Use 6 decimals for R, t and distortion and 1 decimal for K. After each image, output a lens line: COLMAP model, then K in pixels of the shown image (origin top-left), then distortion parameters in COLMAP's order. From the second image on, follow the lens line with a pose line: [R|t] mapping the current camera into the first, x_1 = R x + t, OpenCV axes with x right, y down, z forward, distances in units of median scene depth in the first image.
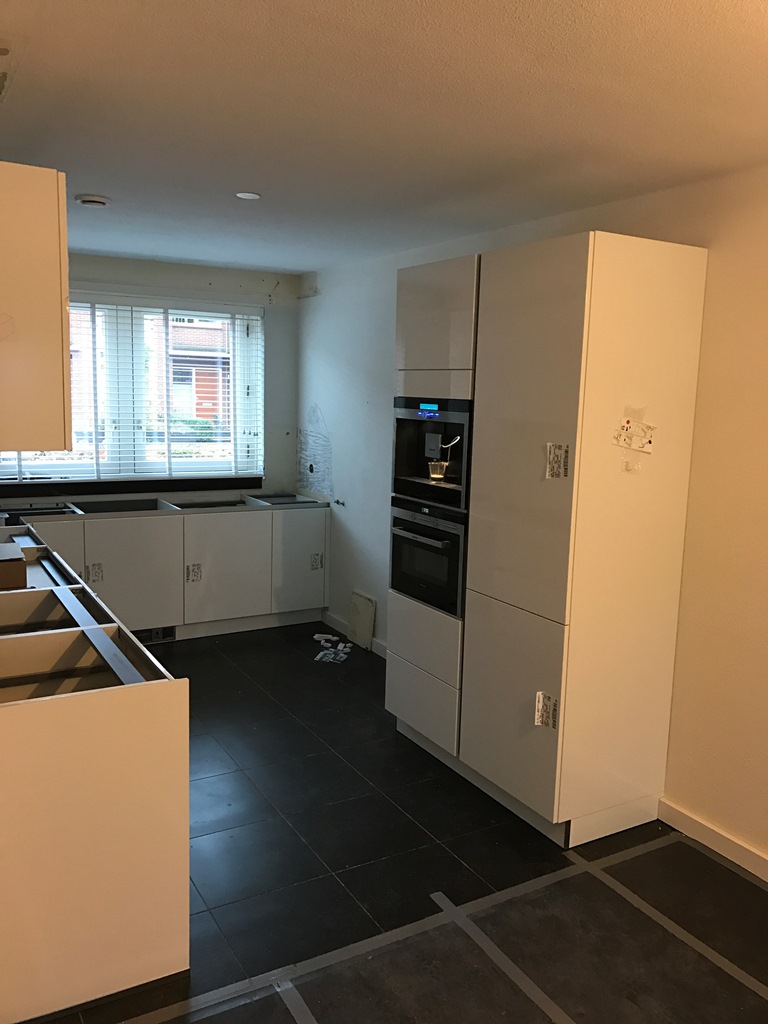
lens RADIAL K [[831.9, 0, 383.3], [0, 831.9, 508.6], [0, 0, 1]] dist [0.002774, -0.019083]
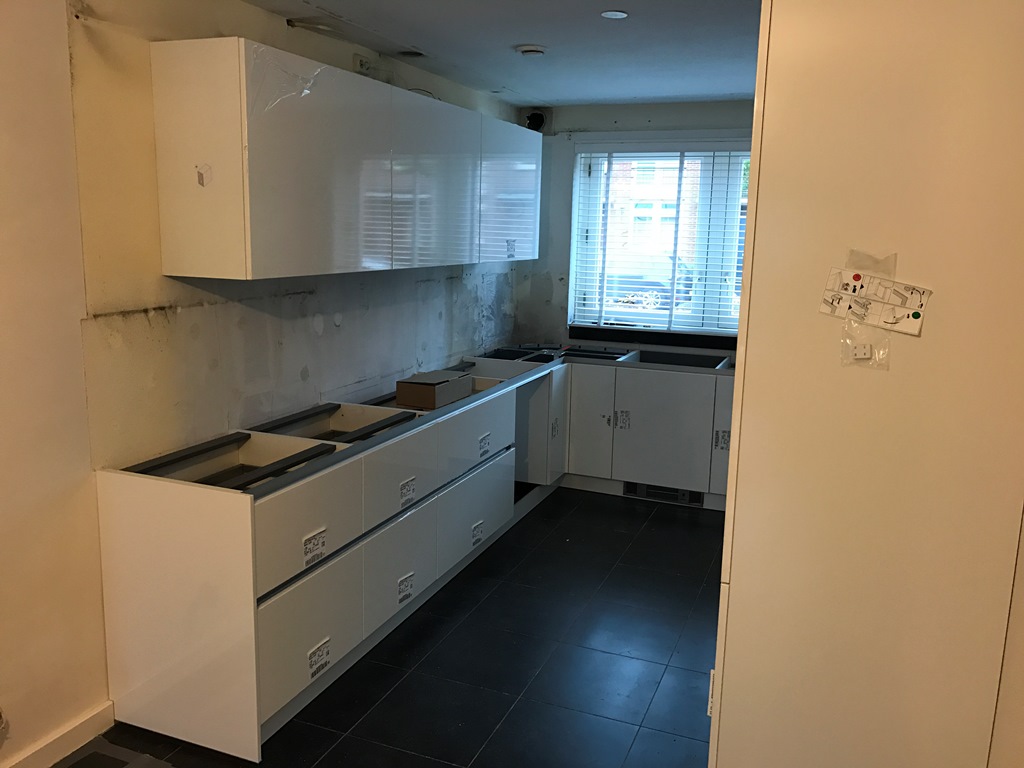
lens RADIAL K [[831.9, 0, 511.4], [0, 831.9, 387.3], [0, 0, 1]] dist [0.002774, -0.019083]
pose [[0.611792, 0.136158, -0.779212, 0.400306], [-0.120068, 0.989645, 0.078658, -0.028910], [0.781853, 0.045436, 0.621805, 0.292503]]
